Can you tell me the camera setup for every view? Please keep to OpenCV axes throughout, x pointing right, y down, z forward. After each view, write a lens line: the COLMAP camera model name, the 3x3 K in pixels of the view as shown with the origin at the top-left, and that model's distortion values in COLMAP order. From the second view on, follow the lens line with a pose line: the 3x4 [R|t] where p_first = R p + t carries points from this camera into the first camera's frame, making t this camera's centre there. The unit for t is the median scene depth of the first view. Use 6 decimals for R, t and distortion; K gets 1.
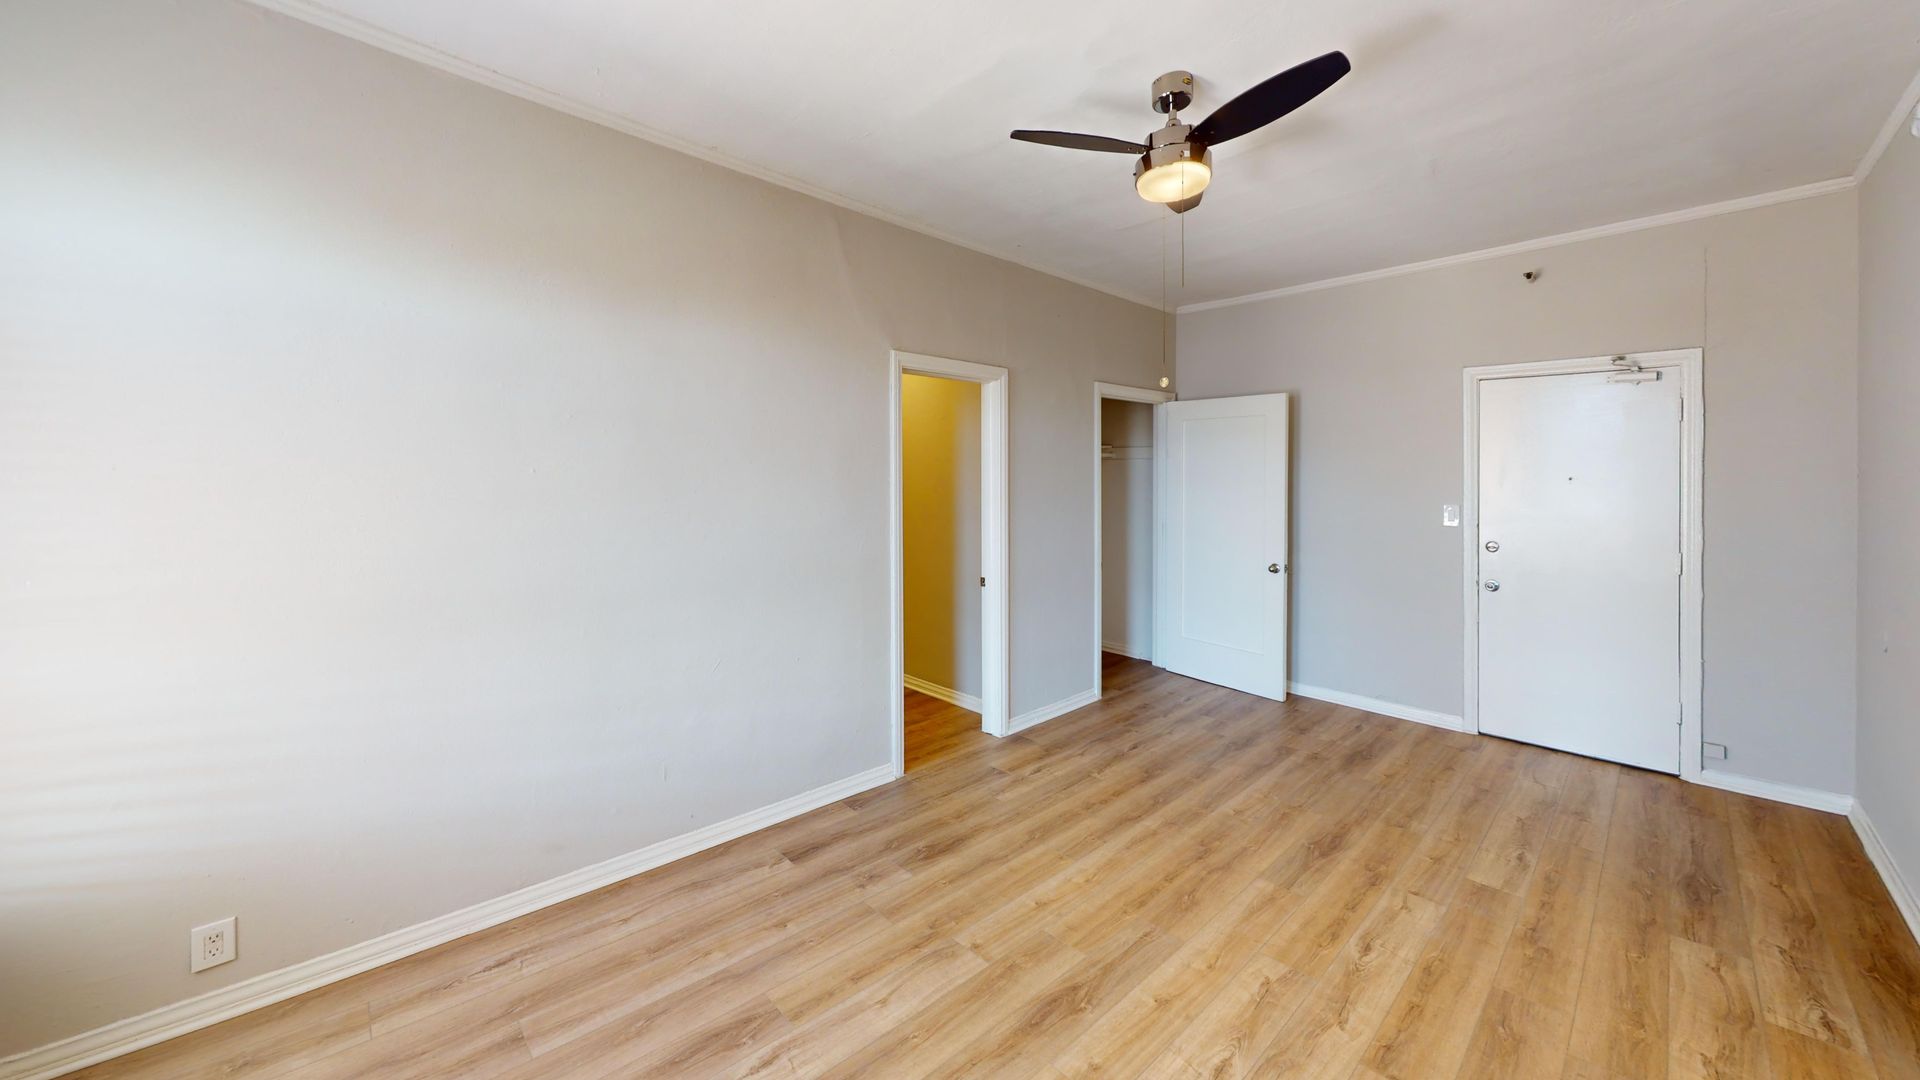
lens RADIAL K [[688.4, 0, 952.4], [0, 688.4, 538.3], [0, 0, 1]] dist [0.002677, 0.000169]
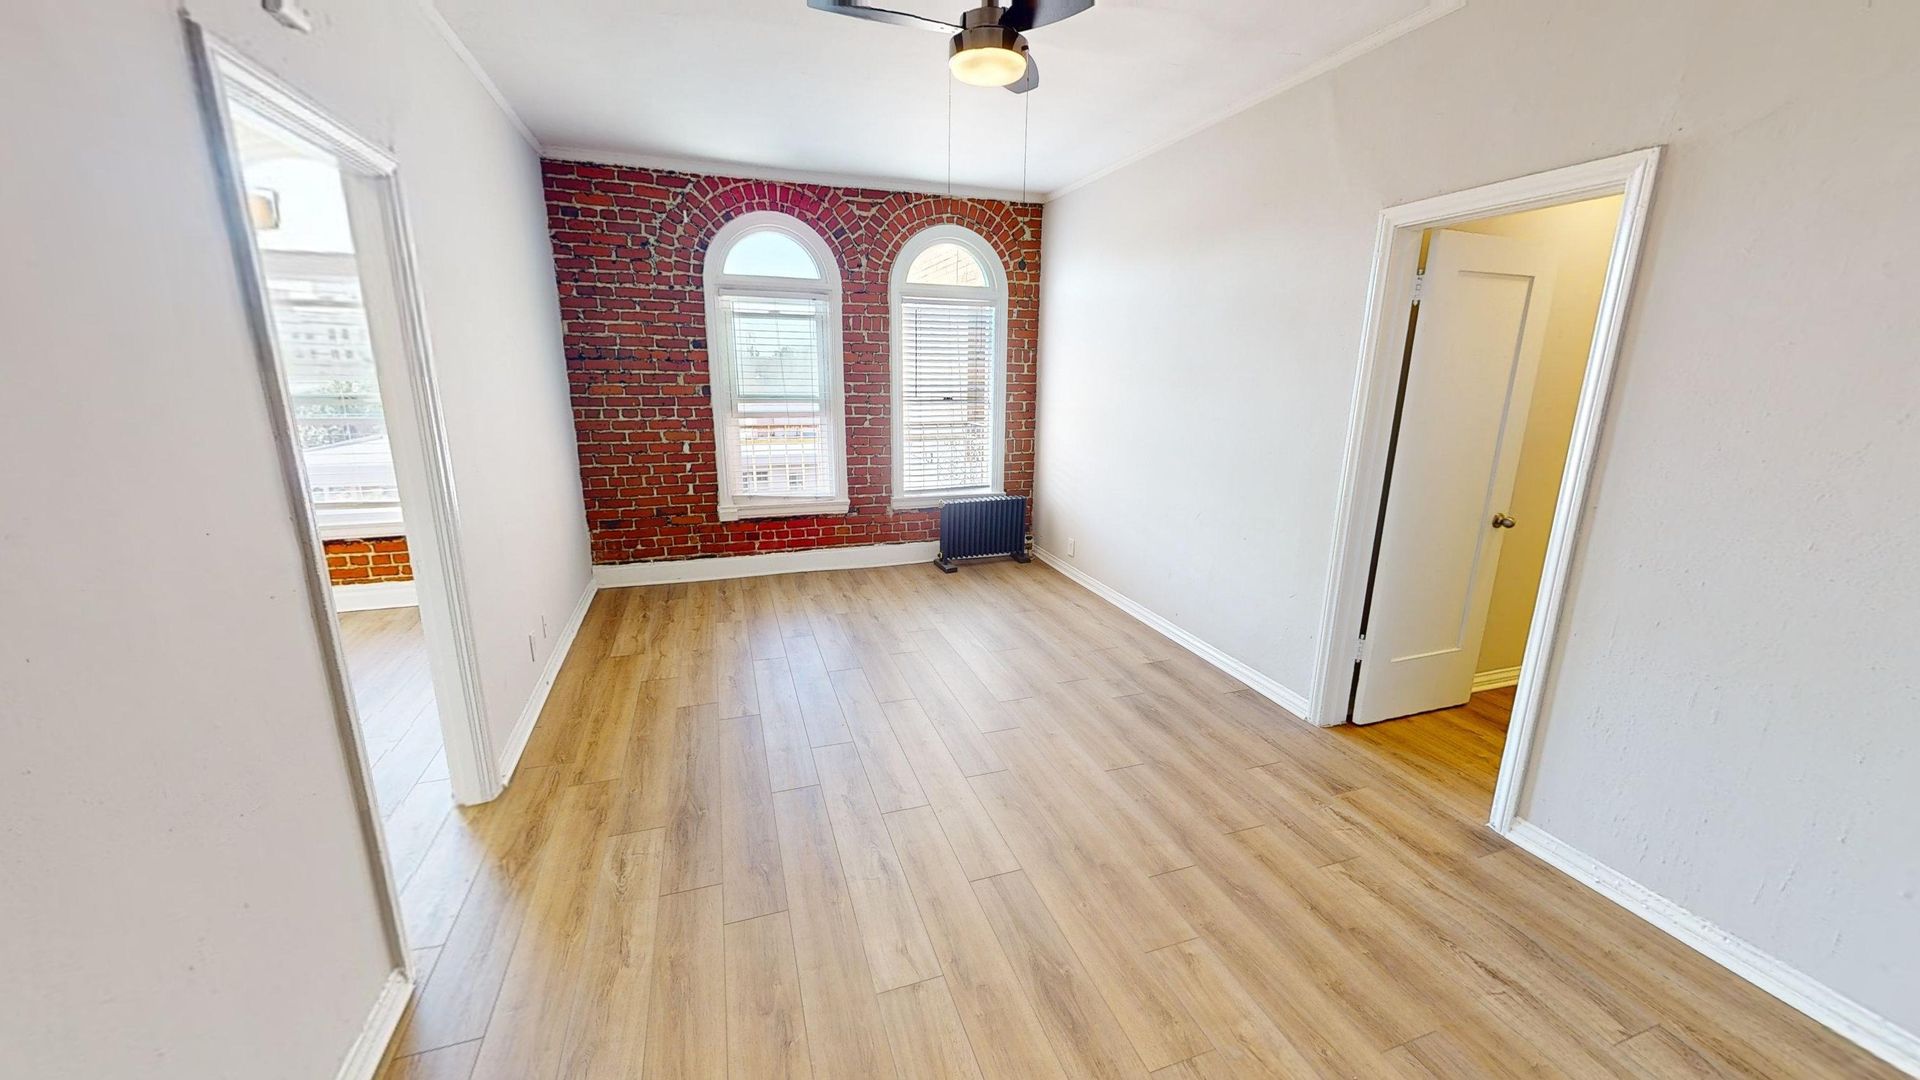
lens RADIAL K [[688.4, 0, 943.3], [0, 688.4, 535.6], [0, 0, 1]] dist [0.002677, 0.000169]
pose [[-0.425139, 0.210340, -0.880349, 1.101258], [-0.077859, 0.960520, 0.267095, -0.106310], [0.901773, 0.182096, -0.391978, 1.137997]]
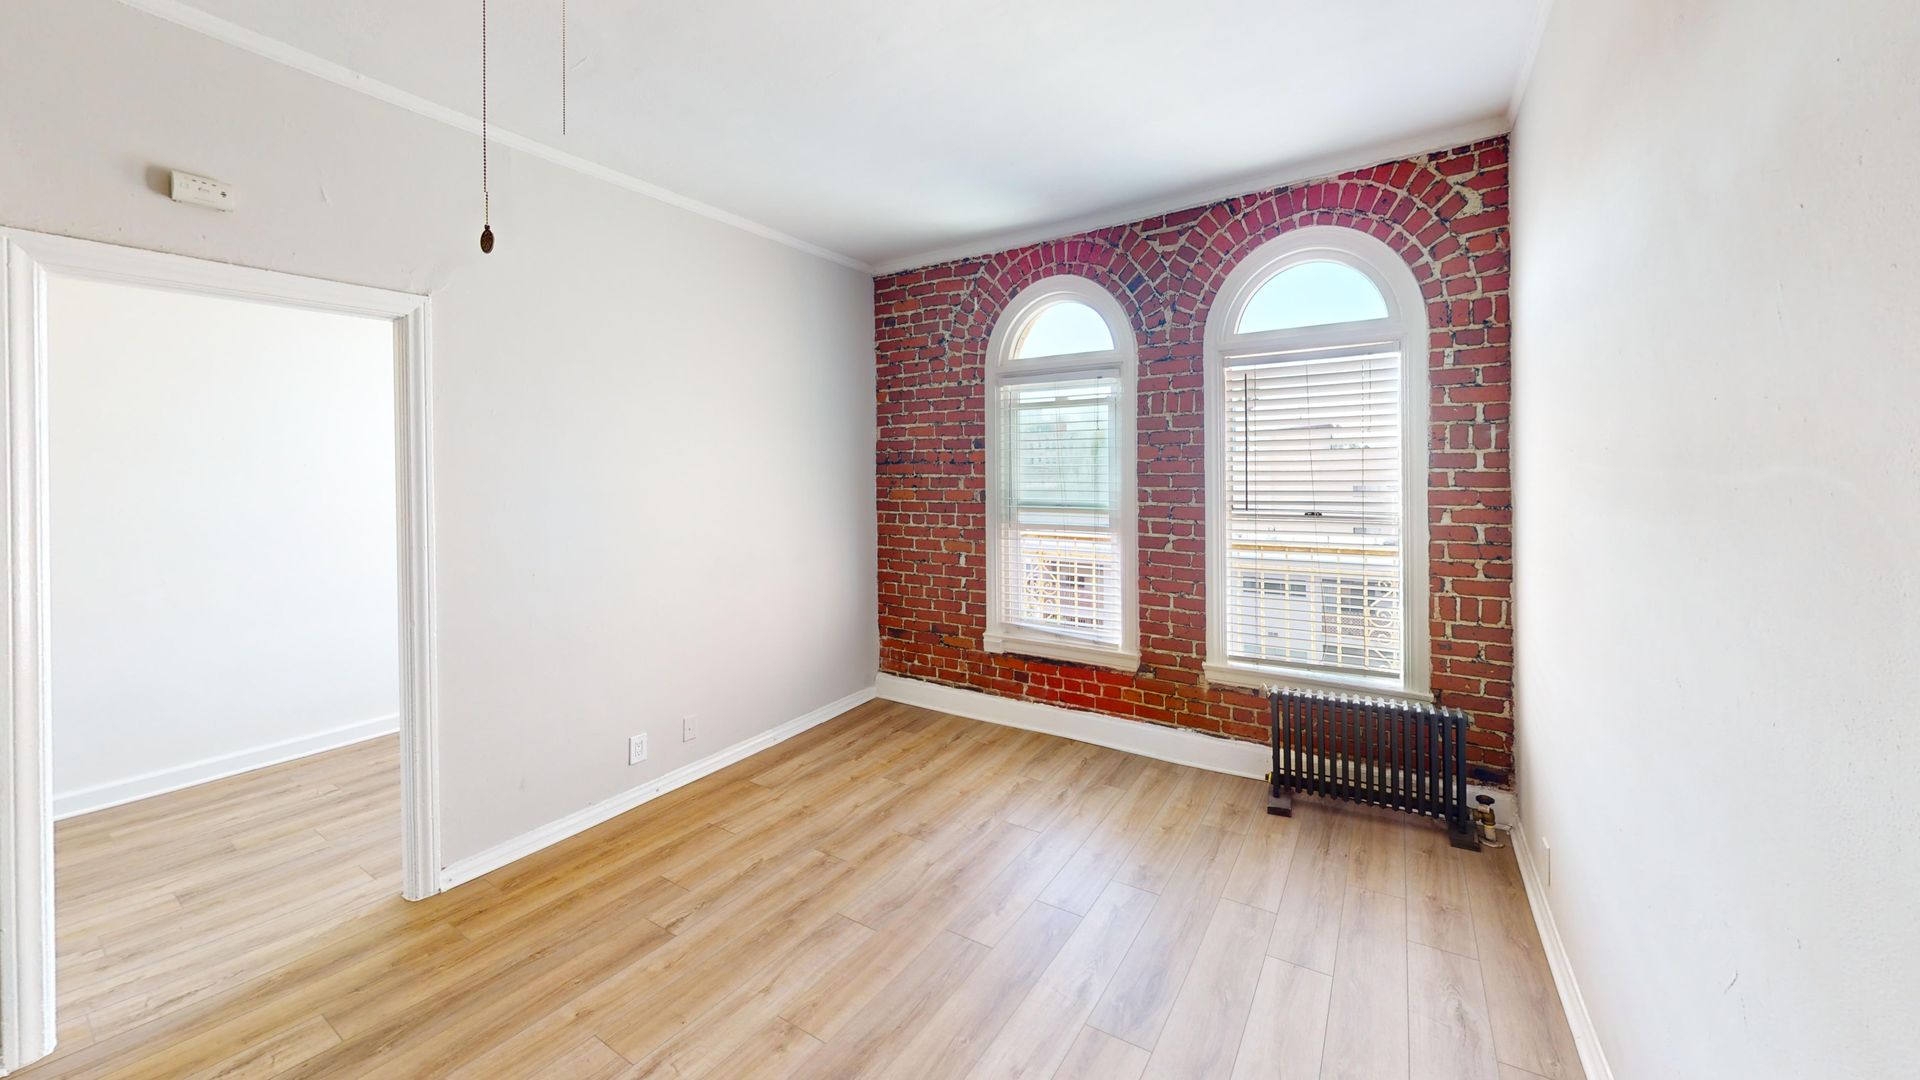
lens RADIAL K [[688.4, 0, 961.1], [0, 688.4, 539.1], [0, 0, 1]] dist [0.002677, 0.000169]
pose [[-0.968767, 0.037627, -0.245101, 0.726468], [-0.006349, 0.984332, 0.176209, -0.110470], [0.247891, 0.172262, -0.953350, 1.189979]]
